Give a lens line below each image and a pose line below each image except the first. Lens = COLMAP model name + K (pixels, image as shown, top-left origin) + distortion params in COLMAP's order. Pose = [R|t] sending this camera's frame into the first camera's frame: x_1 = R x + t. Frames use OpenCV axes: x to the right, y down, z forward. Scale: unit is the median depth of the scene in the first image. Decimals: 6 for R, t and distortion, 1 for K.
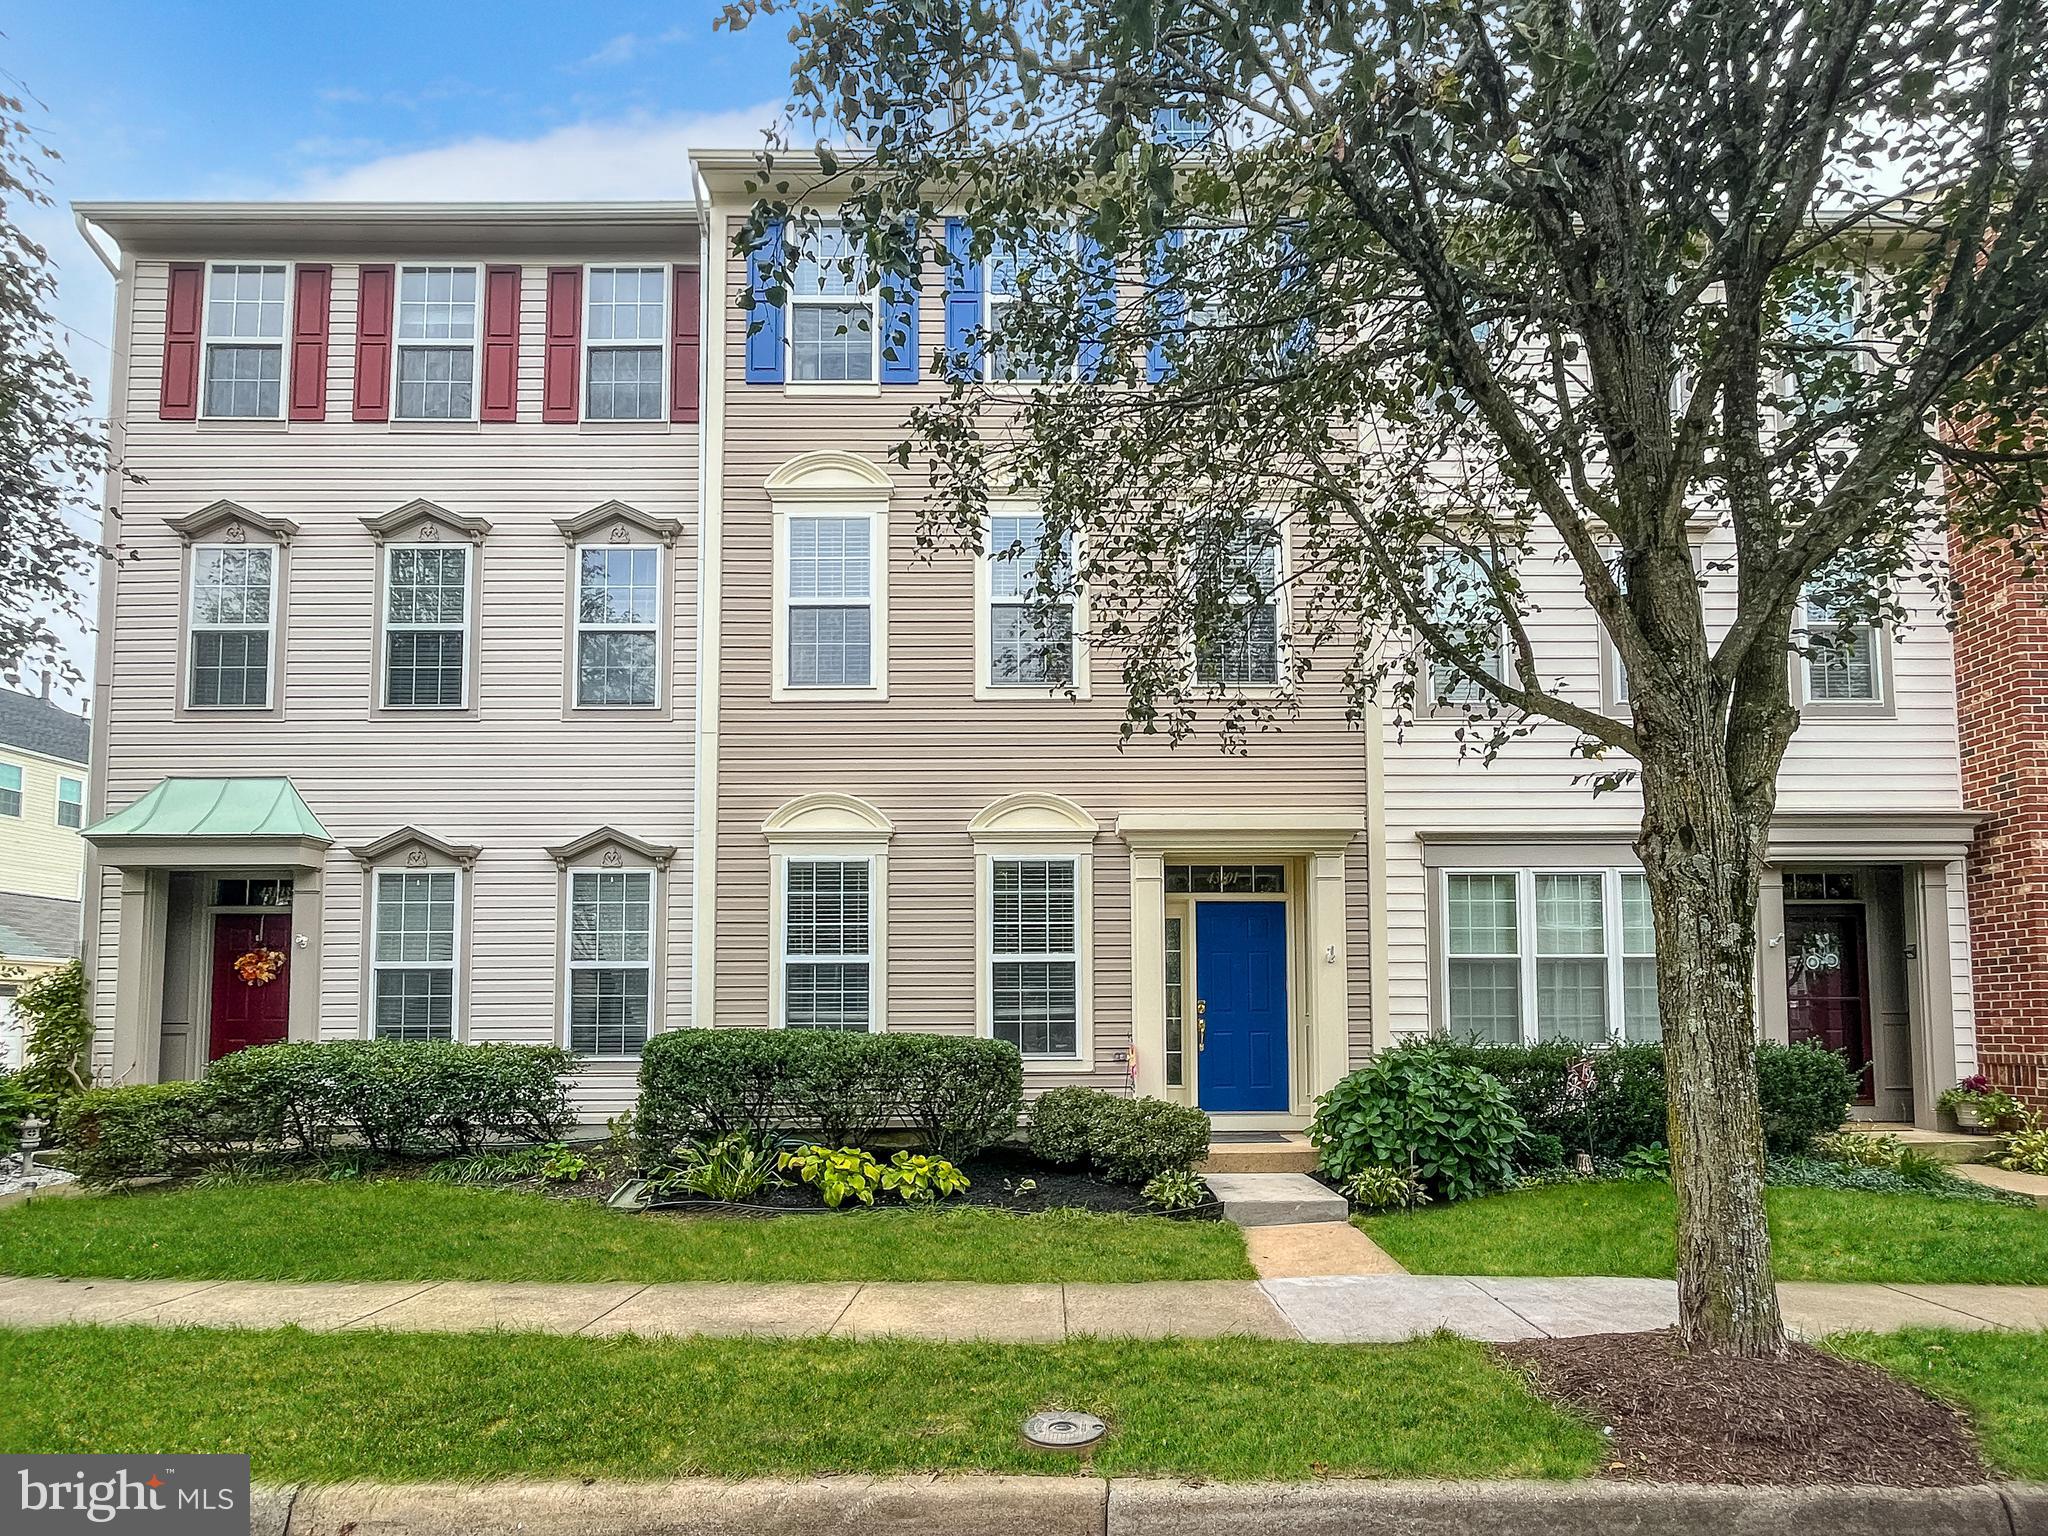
lens RADIAL K [[1084.5, 0, 1119.9], [0, 1084.5, 885.1], [0, 0, 1]] dist [-0.000283, -0.000109]
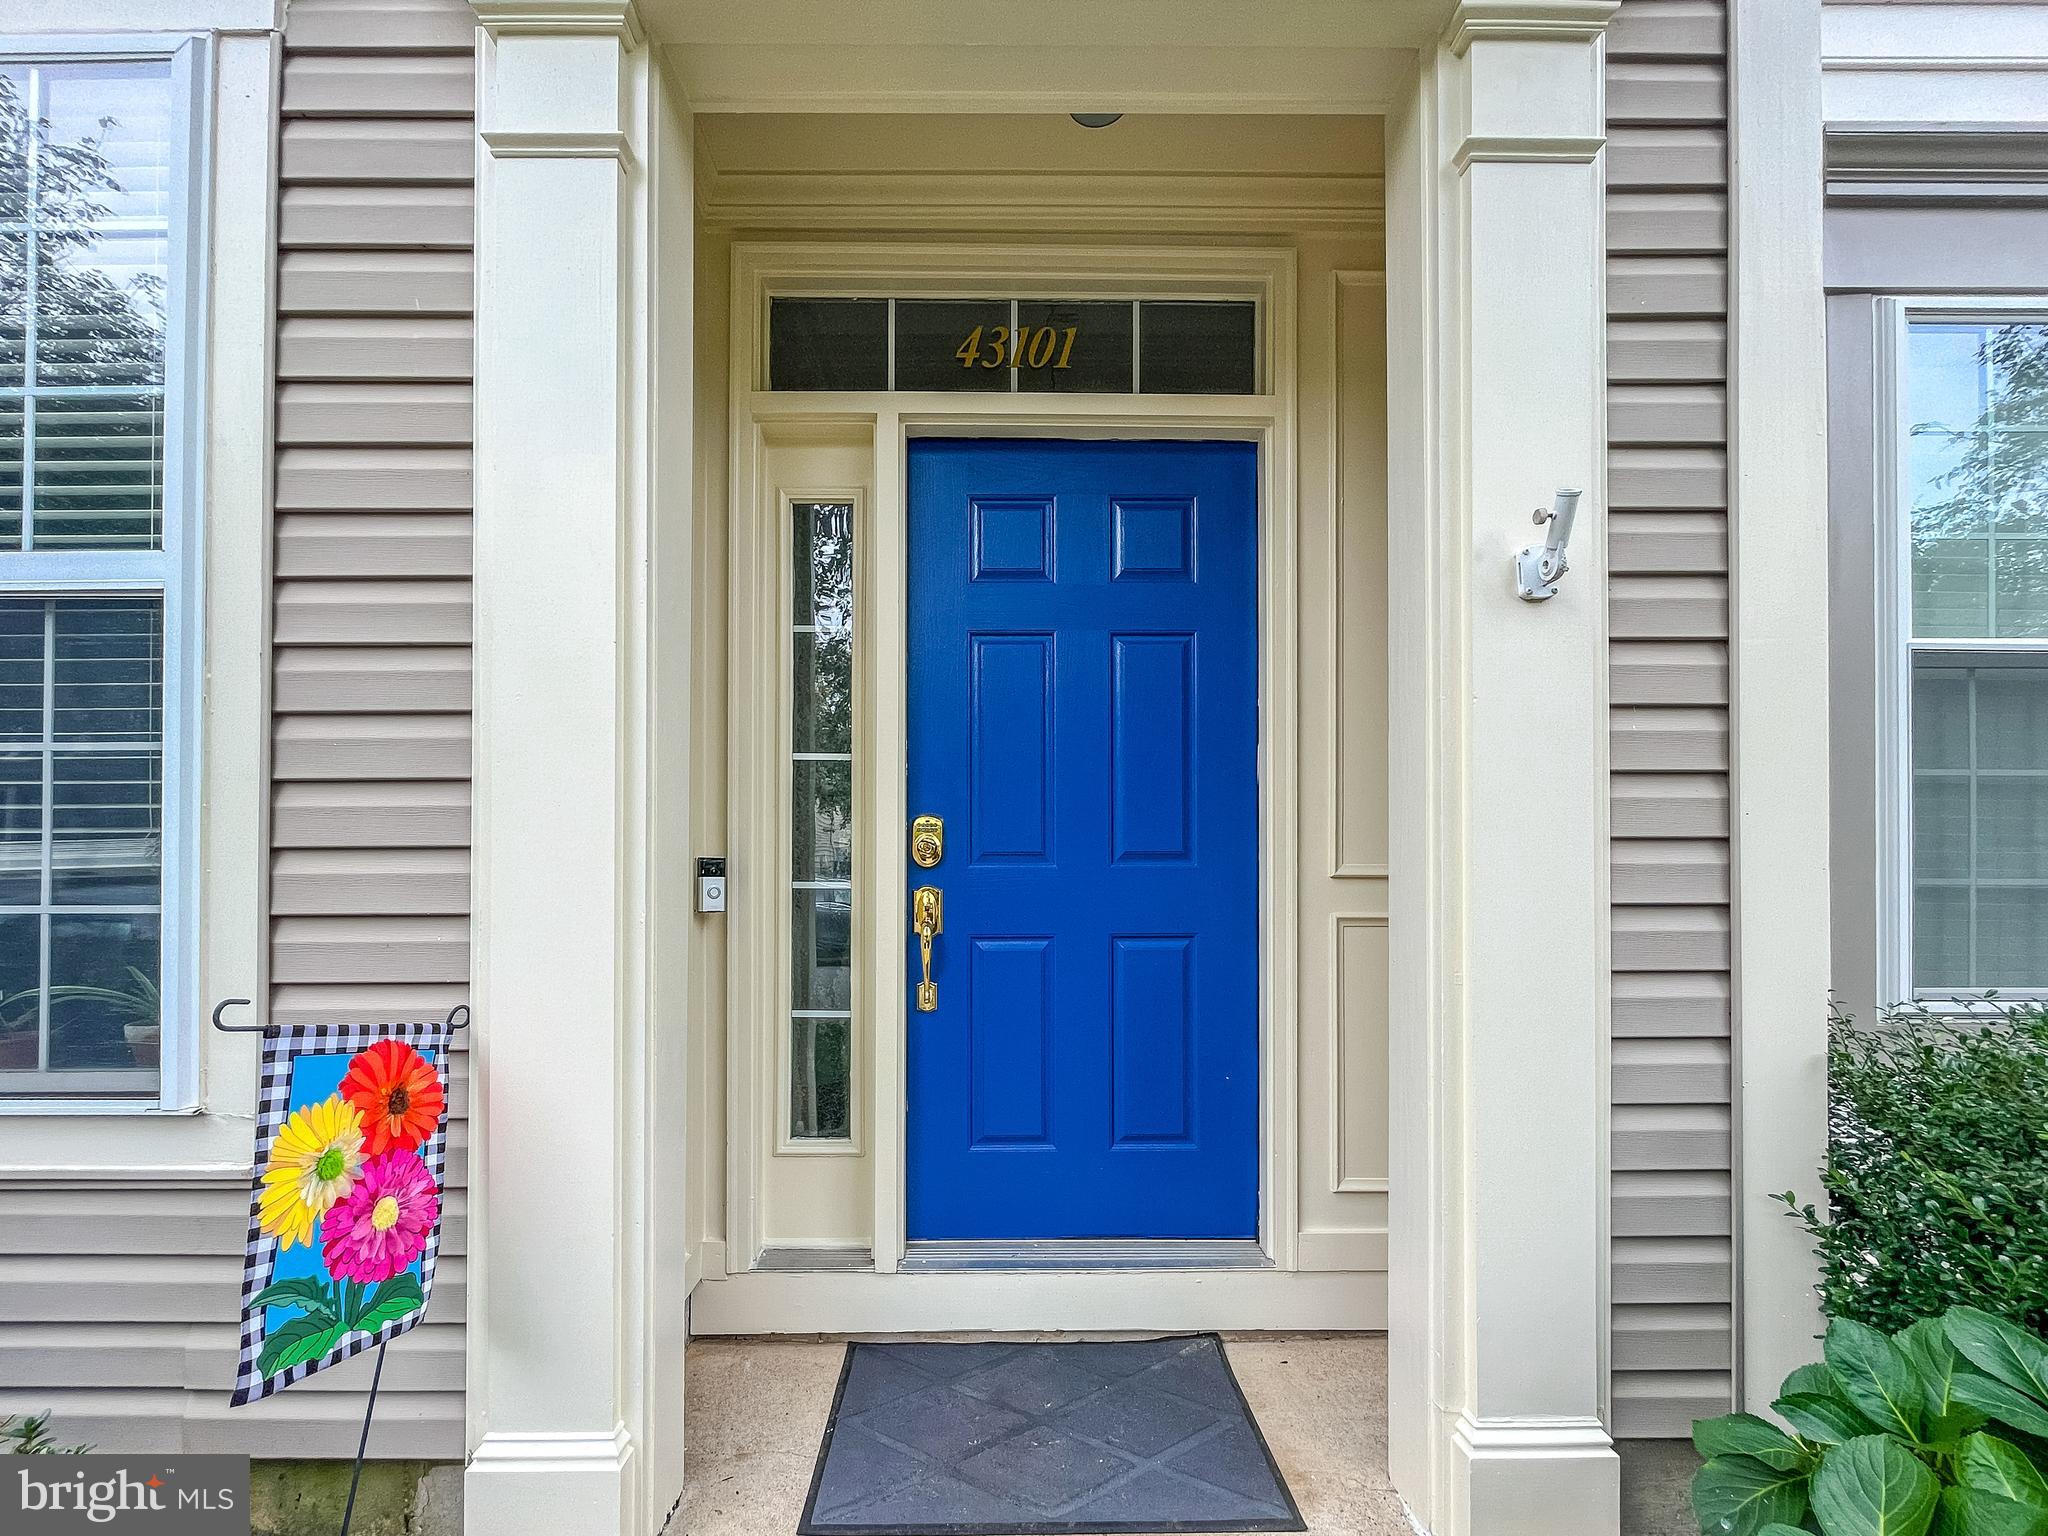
lens RADIAL K [[1598.7, 0, 952.8], [0, 1598.7, 852.0], [0, 0, 1]] dist [0.006709, 0.002510]
pose [[0.999995, 0.003095, 0.000058, 0.093010], [-0.003081, 0.993551, 0.113347, 0.081672], [0.000293, -0.113346, 0.993555, 0.709291]]
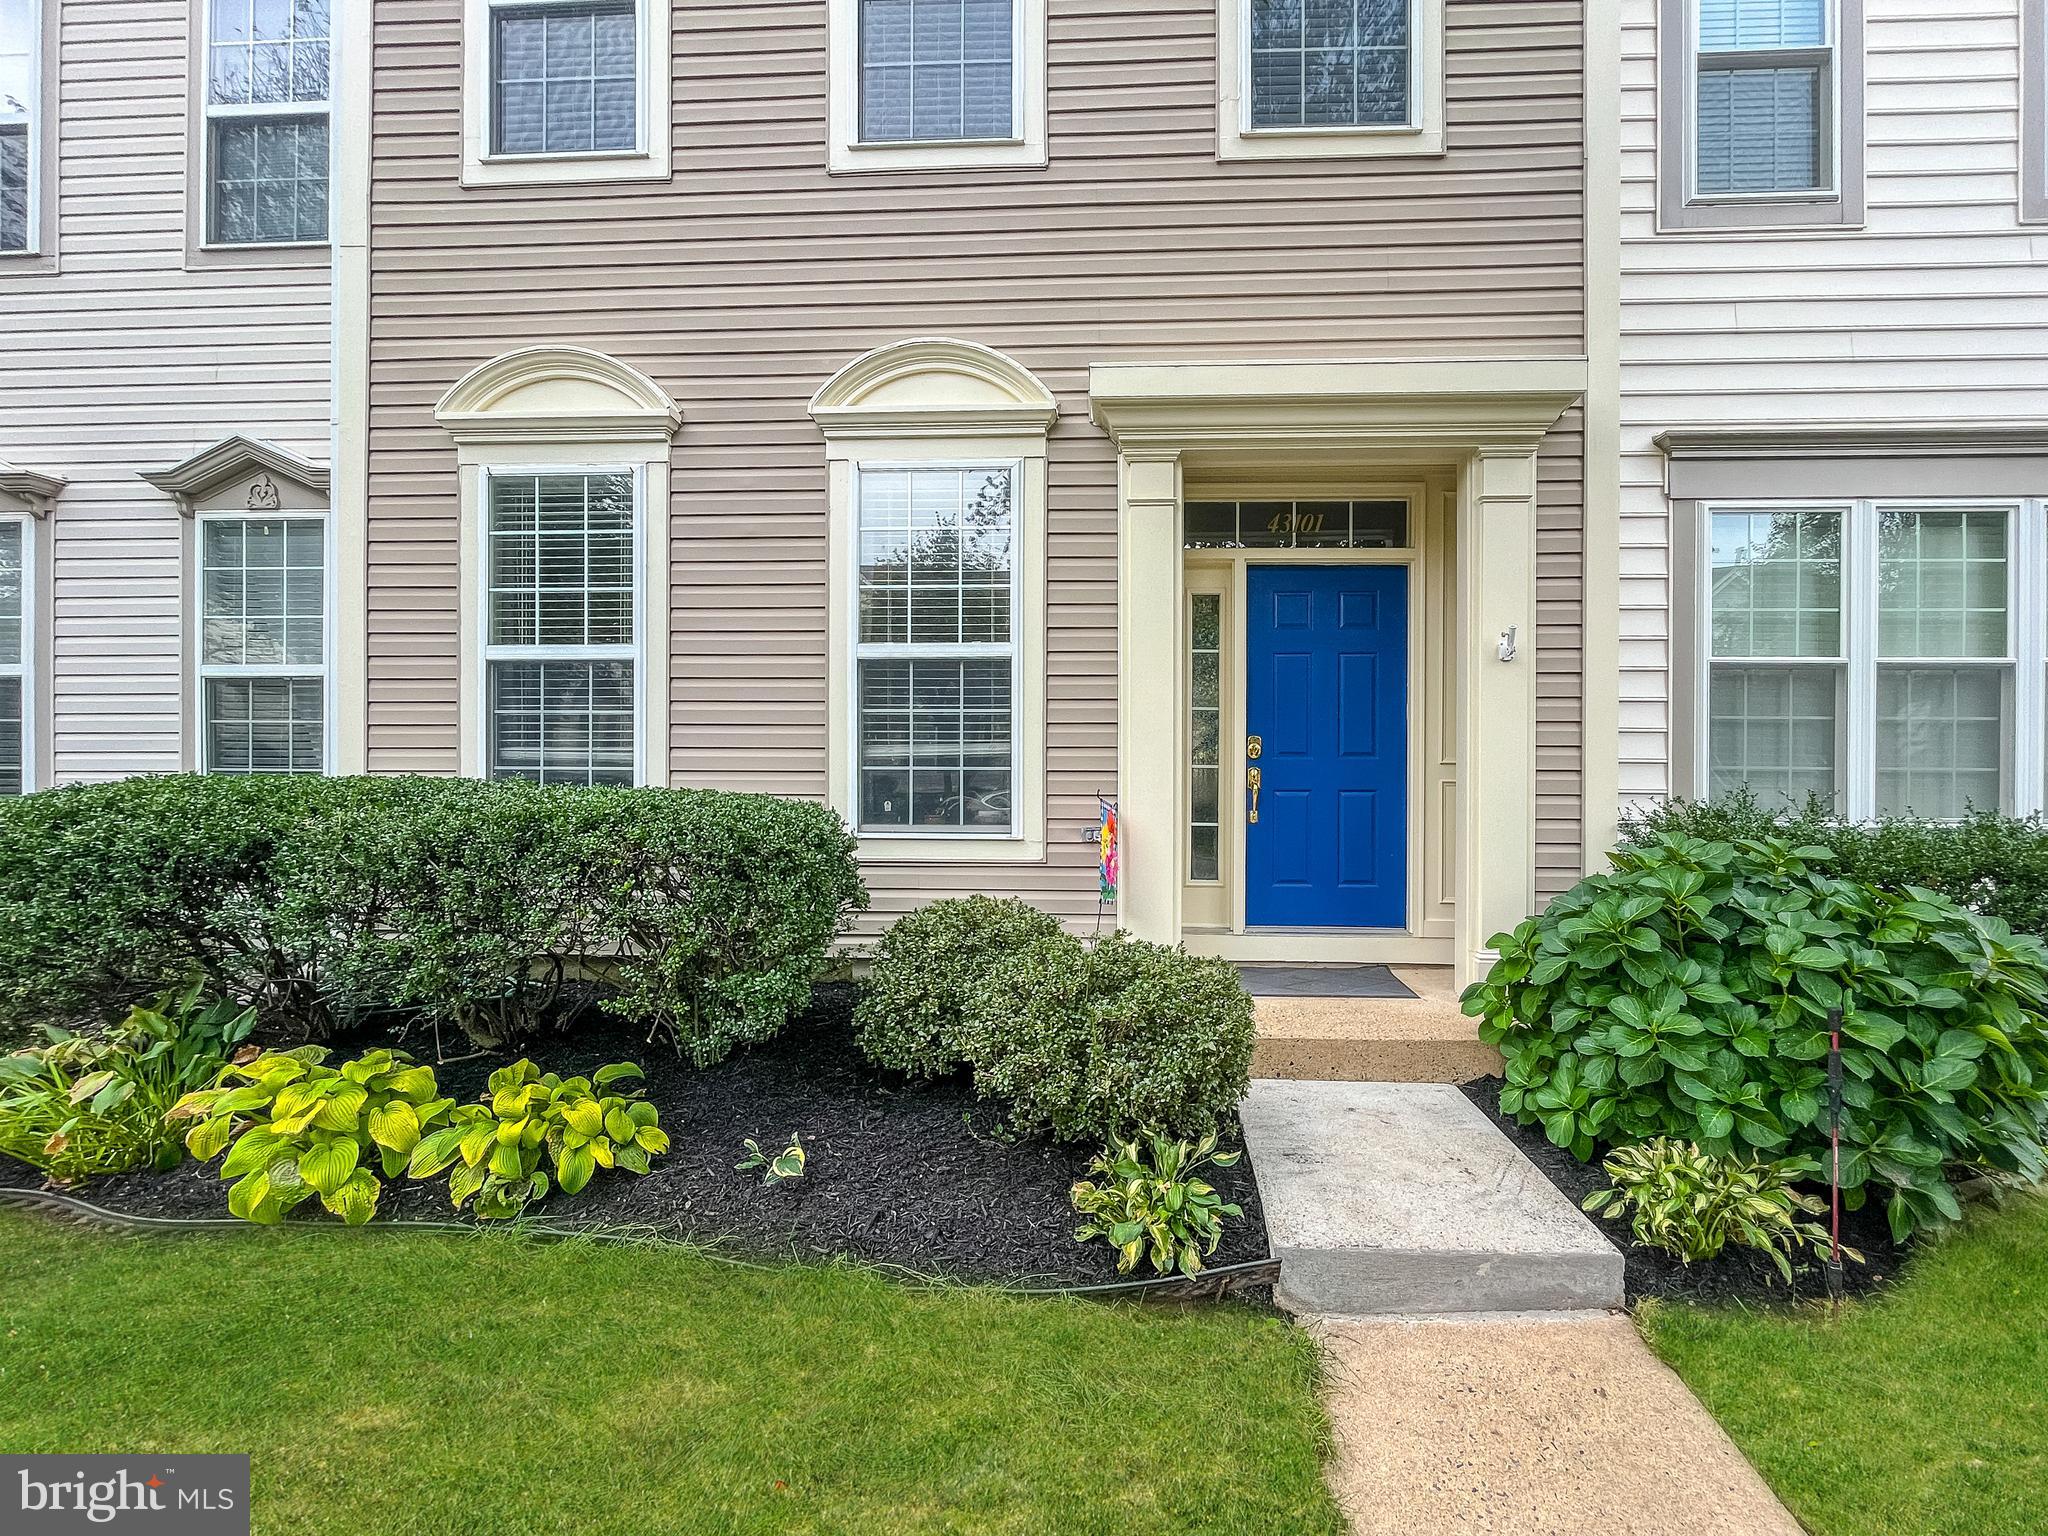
lens RADIAL K [[1213.1, 0, 1024.0], [0, 1213.1, 768.0], [0, 0, 1]] dist [-0.012474, 0.000127]
pose [[0.992223, 0.008543, -0.124183, 0.039084], [0.006327, 0.992891, 0.118857, 0.052417], [0.124316, -0.118718, 0.985115, 0.398664]]
